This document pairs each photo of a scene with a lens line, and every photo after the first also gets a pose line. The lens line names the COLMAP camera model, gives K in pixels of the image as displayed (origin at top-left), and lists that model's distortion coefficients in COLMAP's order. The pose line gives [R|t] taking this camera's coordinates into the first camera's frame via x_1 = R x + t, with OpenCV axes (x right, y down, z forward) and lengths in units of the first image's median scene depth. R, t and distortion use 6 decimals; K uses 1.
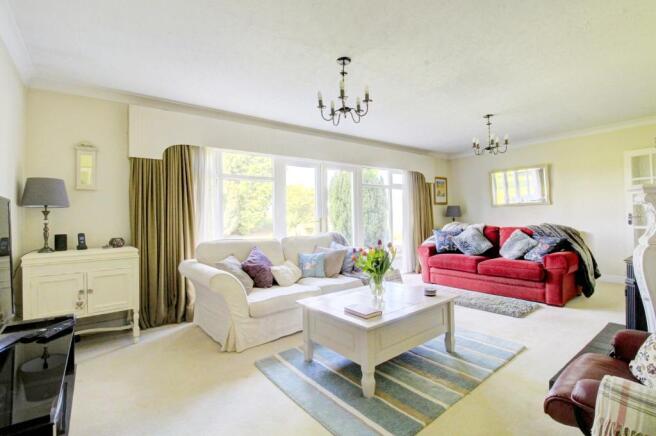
lens RADIAL K [[304.3, 0, 326.6], [0, 304.3, 217.3], [0, 0, 1]] dist [-0.015203, -0.003128]
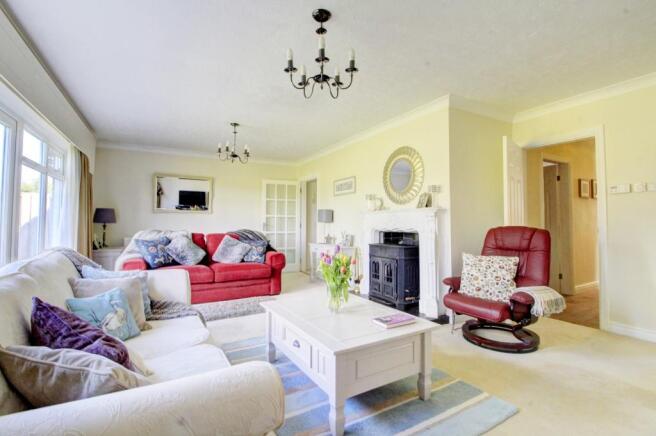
lens RADIAL K [[304.3, 0, 328.1], [0, 304.3, 215.0], [0, 0, 1]] dist [-0.015203, -0.003128]
pose [[0.140921, 0.047199, 0.988895, -0.412187], [-0.008202, 0.998884, -0.046507, 0.015507], [-0.989987, -0.001557, 0.141151, 0.525763]]
